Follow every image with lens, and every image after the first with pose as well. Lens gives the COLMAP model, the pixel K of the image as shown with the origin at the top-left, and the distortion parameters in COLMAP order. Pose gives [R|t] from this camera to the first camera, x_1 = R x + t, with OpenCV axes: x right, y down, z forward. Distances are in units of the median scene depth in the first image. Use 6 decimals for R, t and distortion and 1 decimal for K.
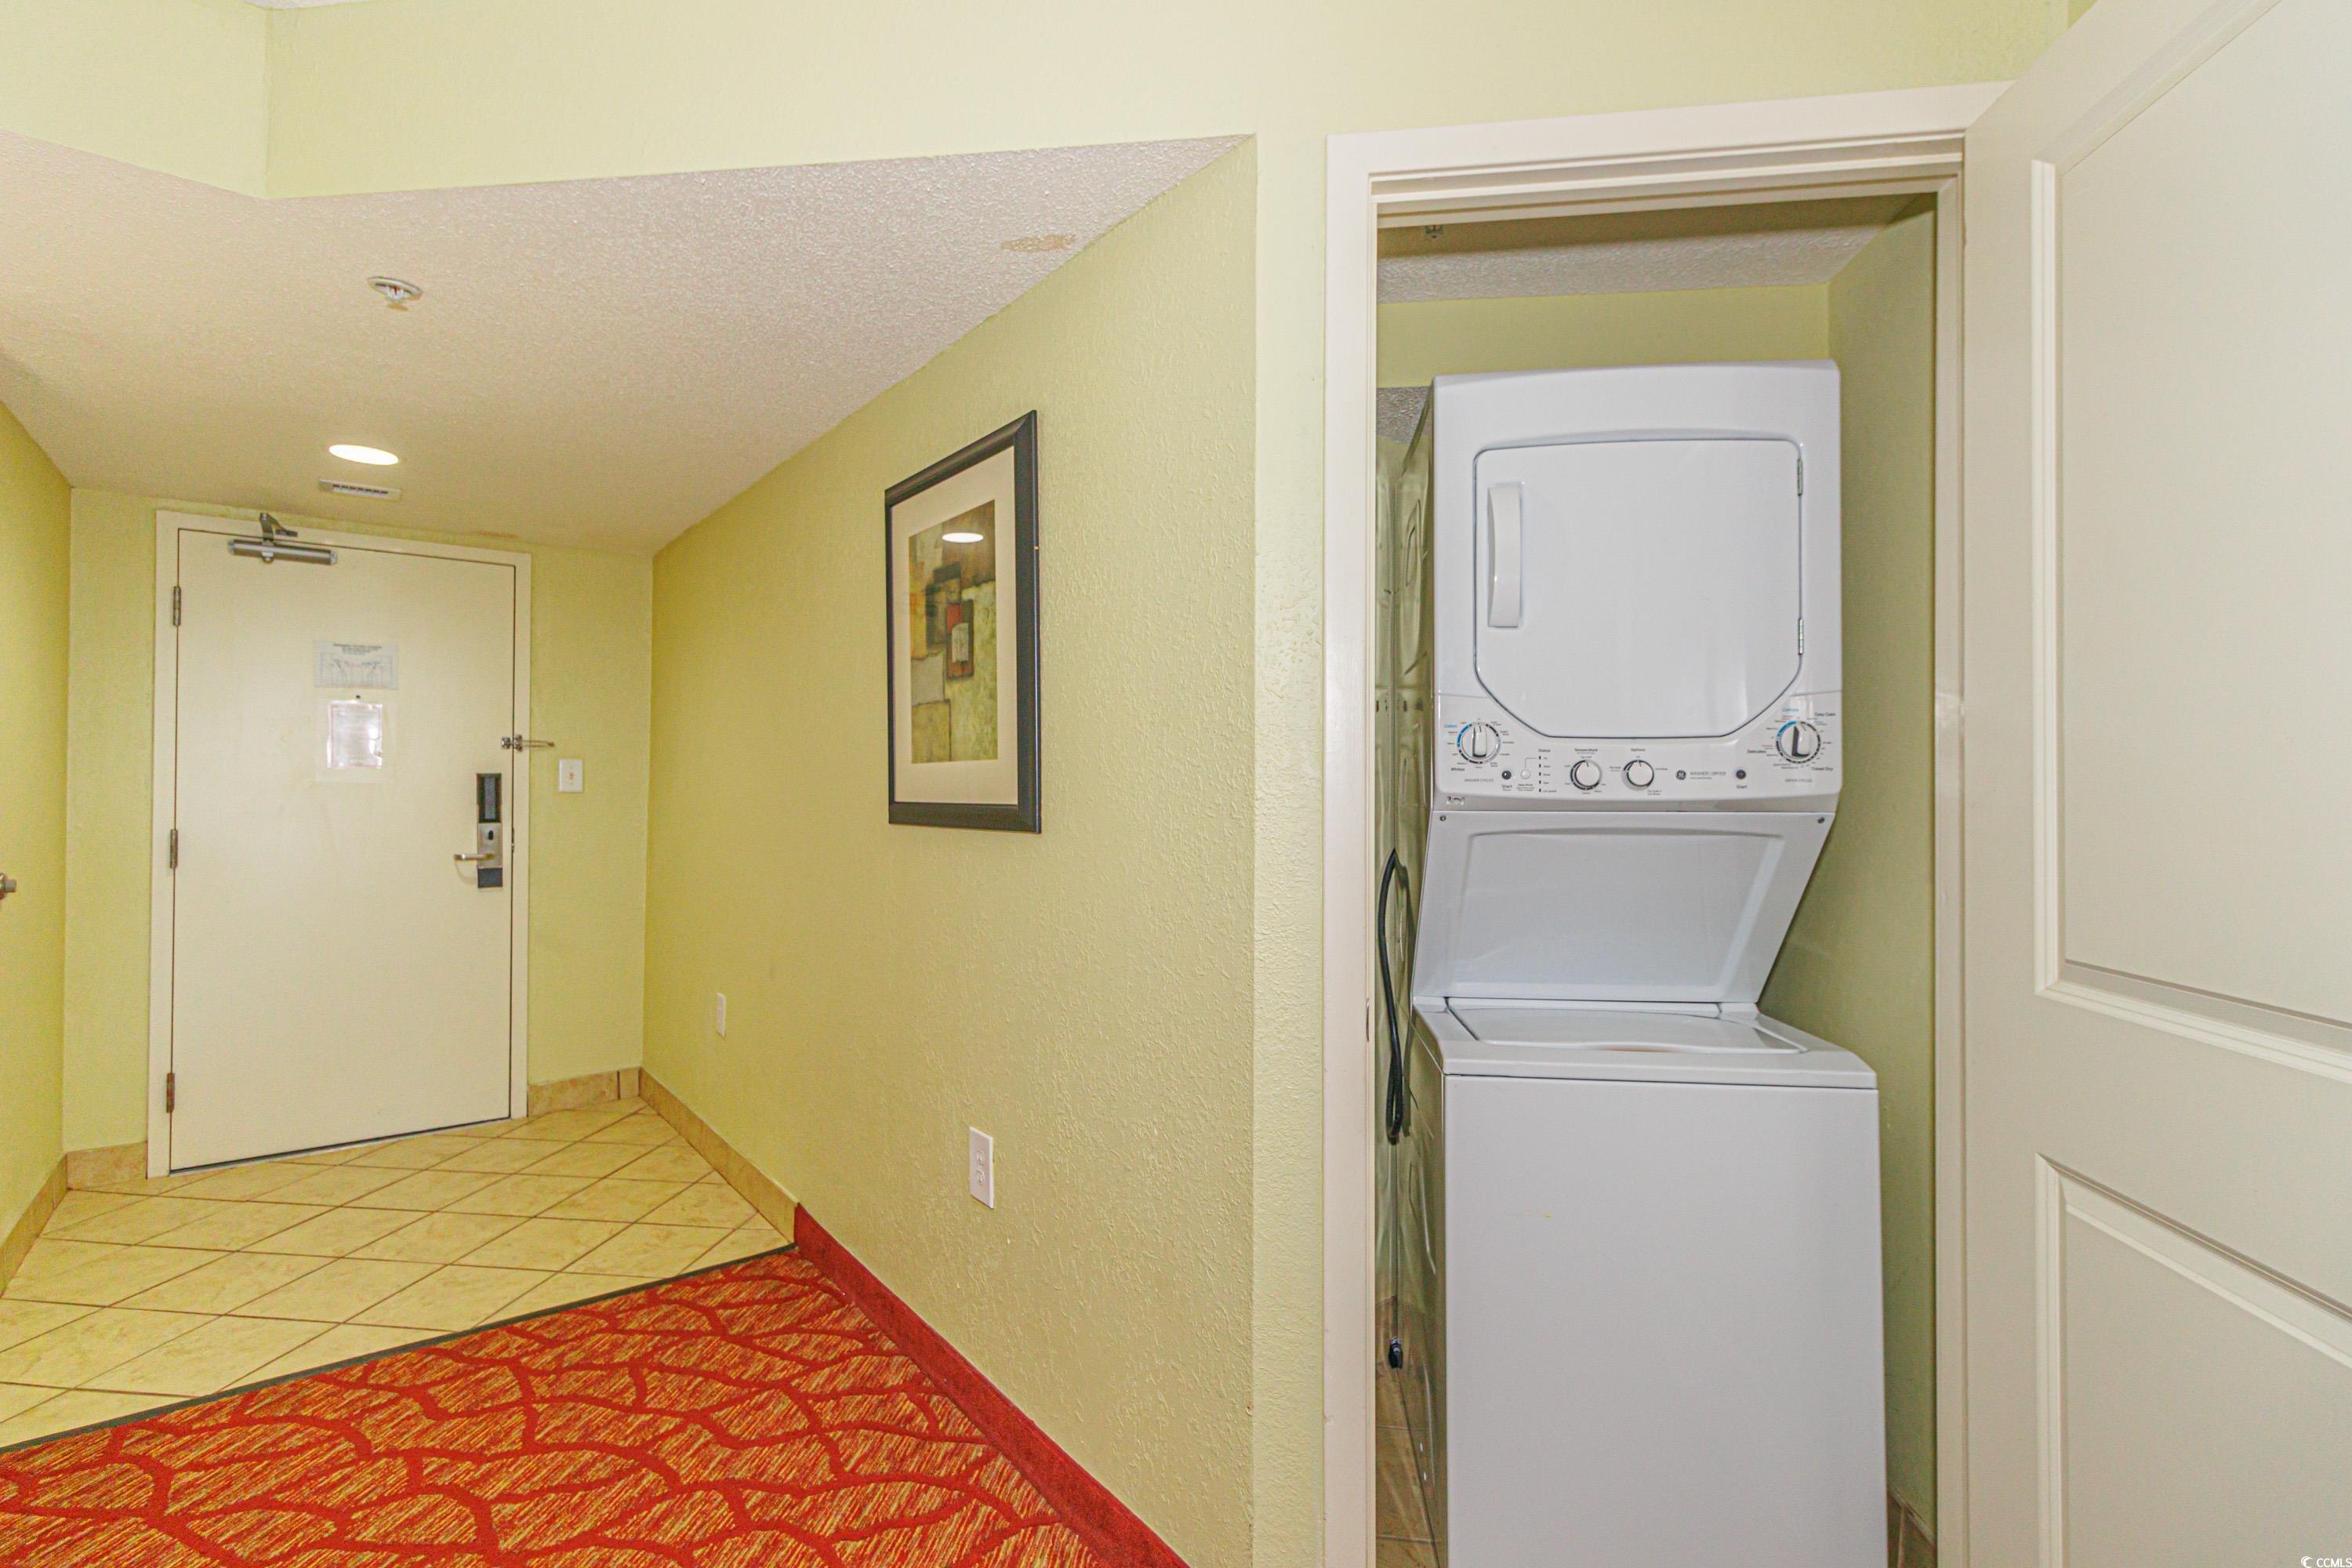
lens RADIAL K [[1080.1, 0, 1161.6], [0, 1080.1, 783.4], [0, 0, 1]] dist [0.000786, 0.001087]
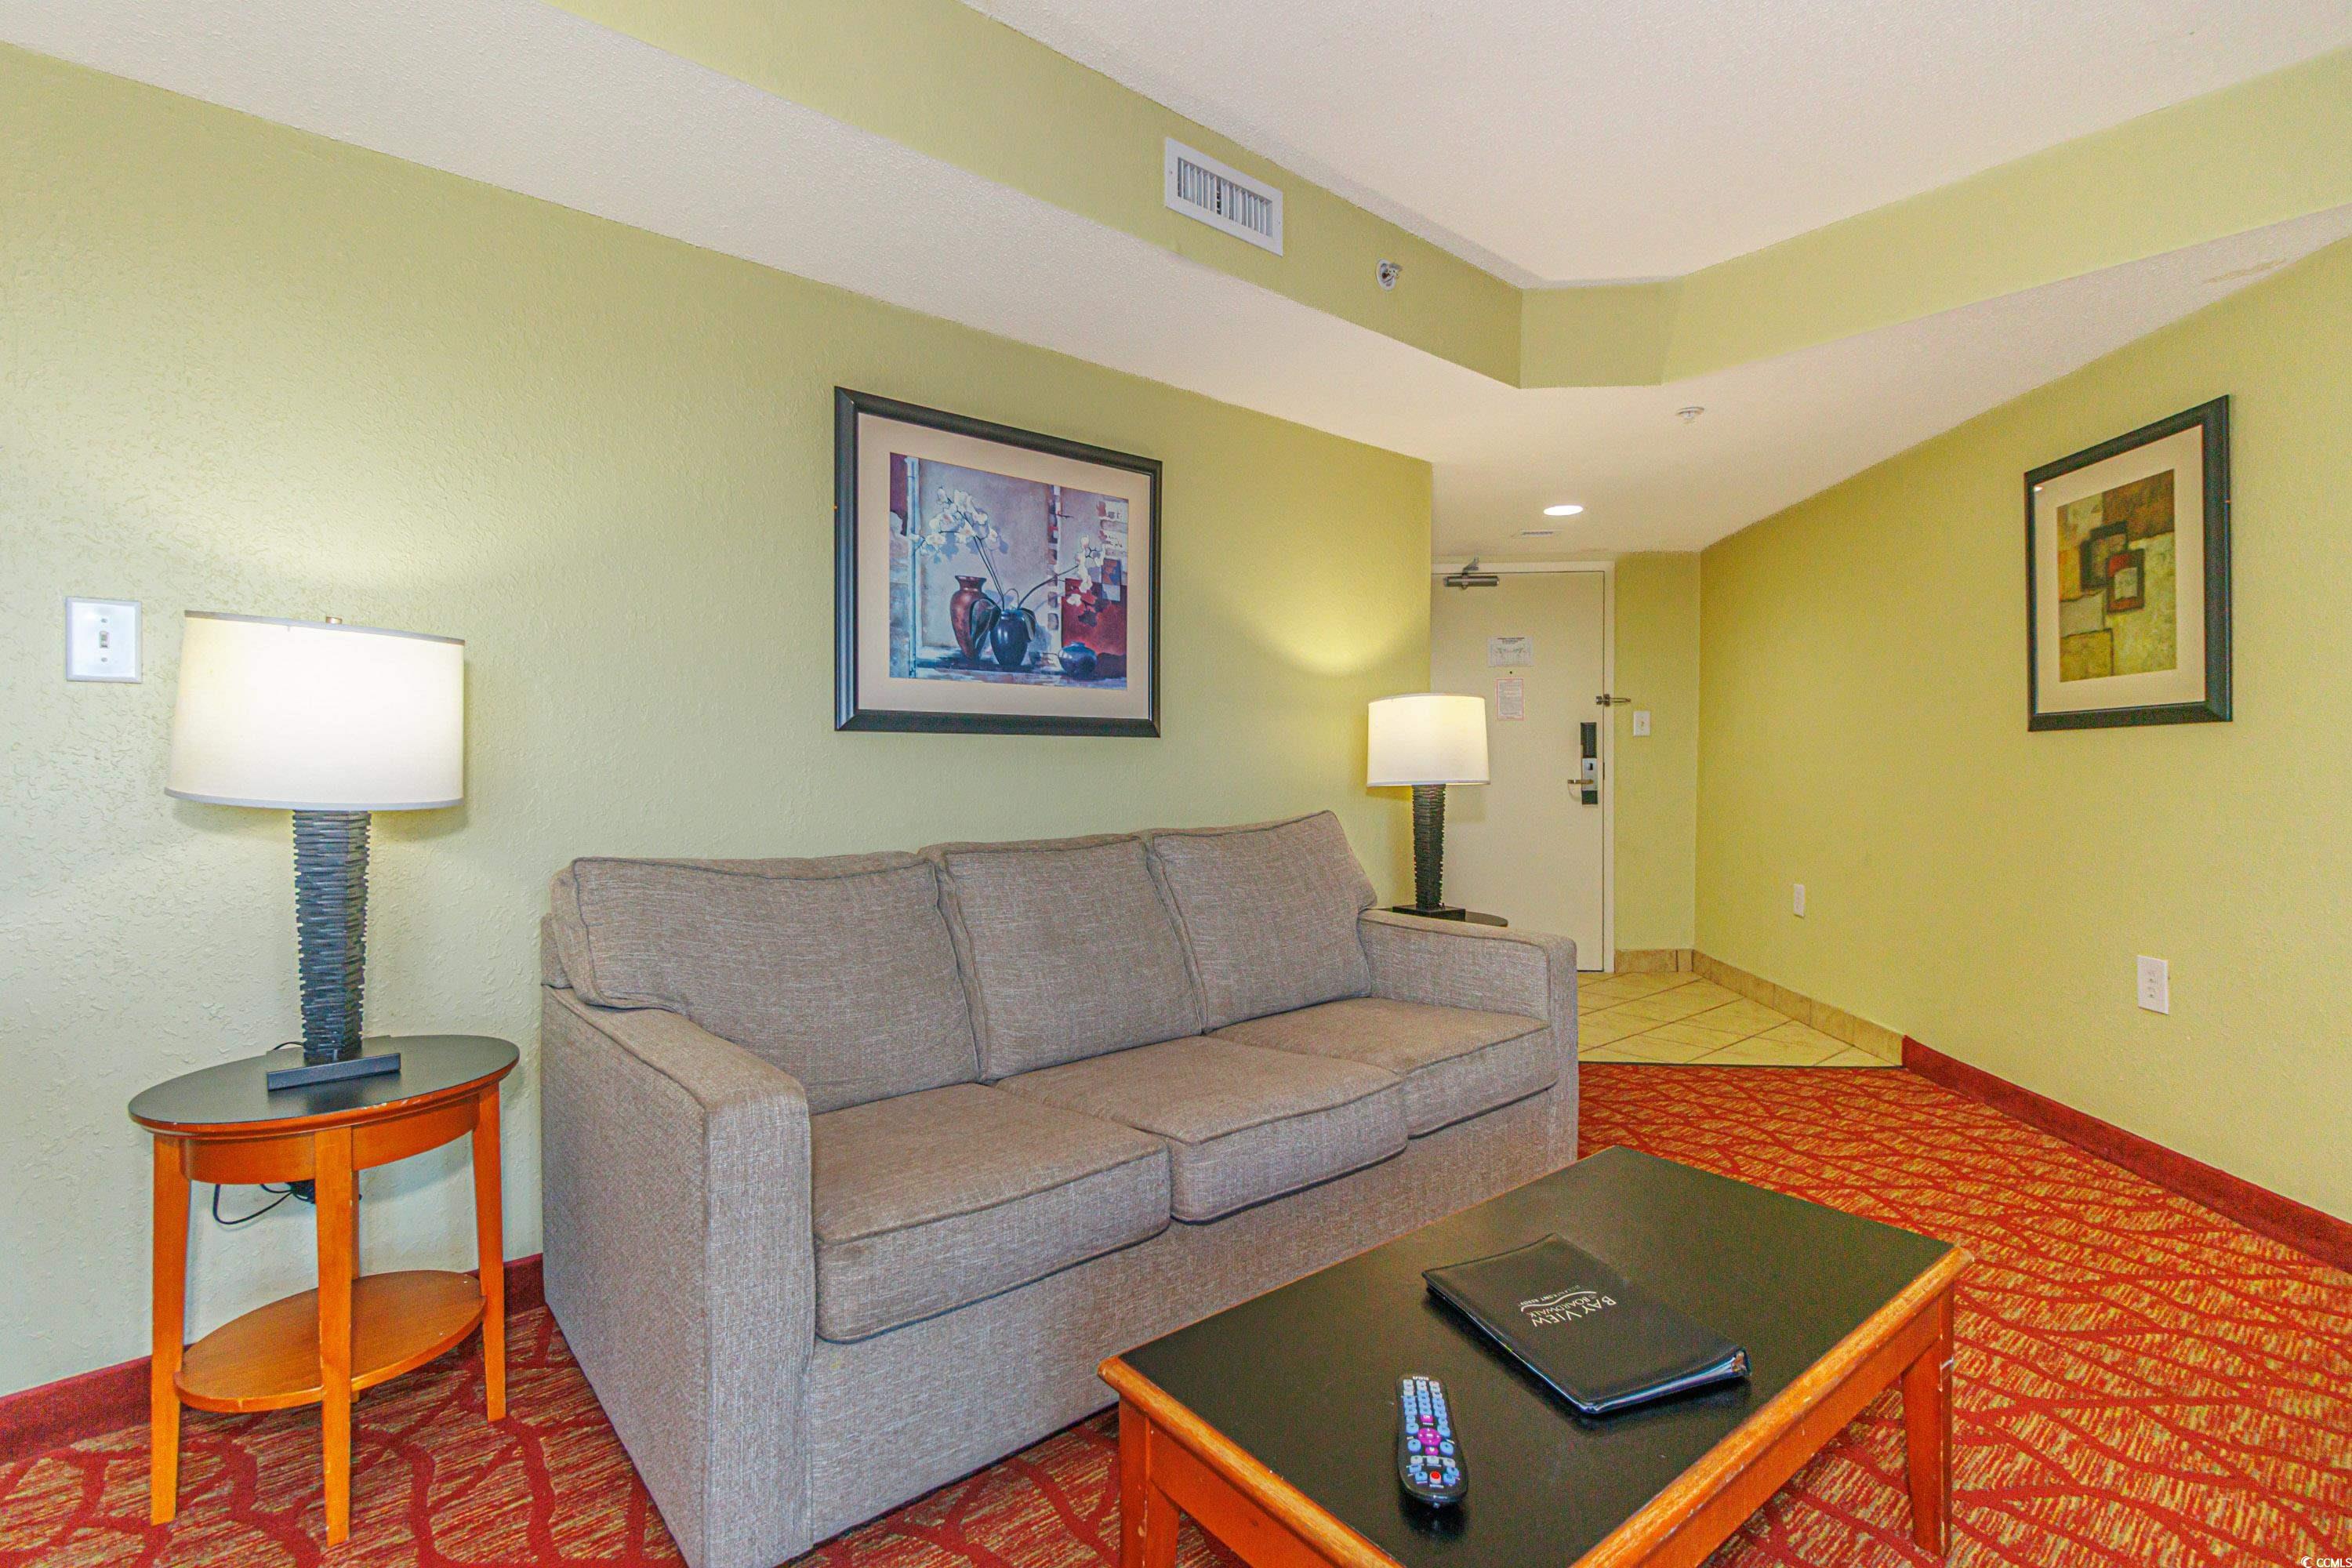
lens RADIAL K [[1080.1, 0, 1162.7], [0, 1080.1, 784.3], [0, 0, 1]] dist [0.000786, 0.001087]
pose [[0.741076, 0.004537, -0.671405, -0.163226], [0.007842, 0.999850, 0.015412, 0.077951], [0.671375, -0.016687, 0.740930, -0.705918]]
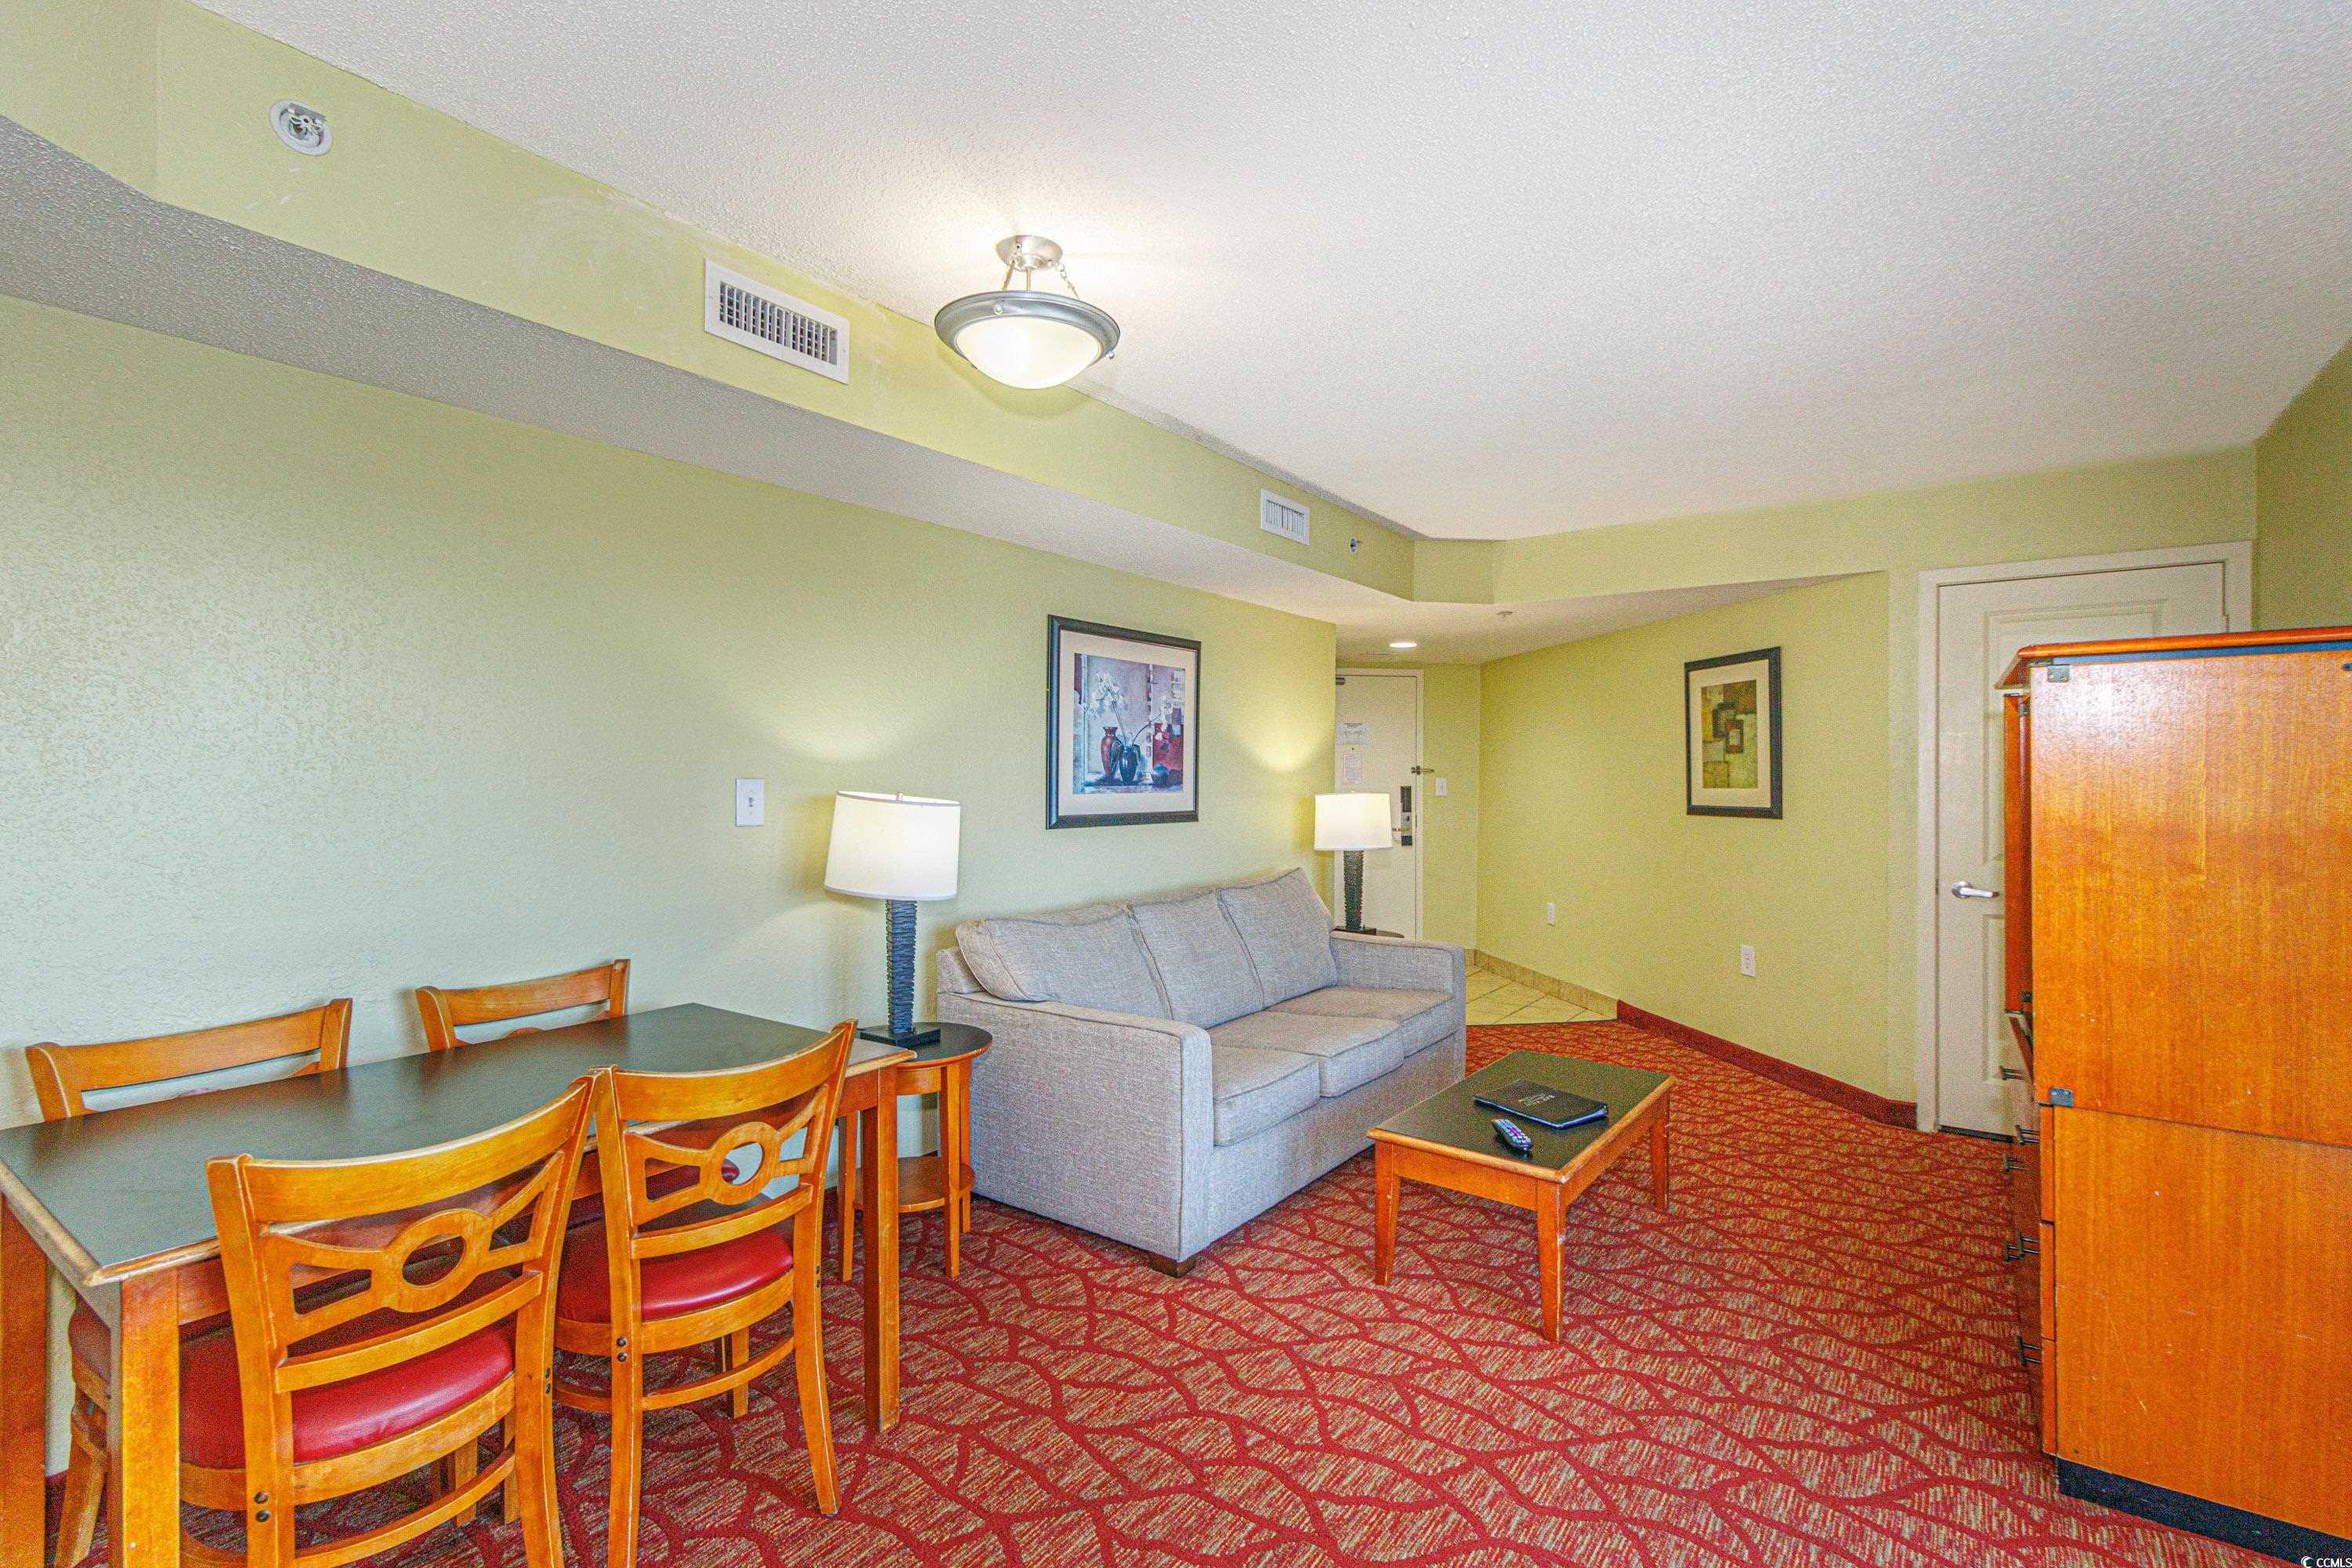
lens RADIAL K [[1080.1, 0, 1161.3], [0, 1080.1, 786.1], [0, 0, 1]] dist [0.000786, 0.001087]
pose [[0.876685, 0.001211, -0.481064, -0.143515], [0.002801, 0.999967, 0.007622, -0.044677], [0.481057, -0.008030, 0.876653, -1.552761]]
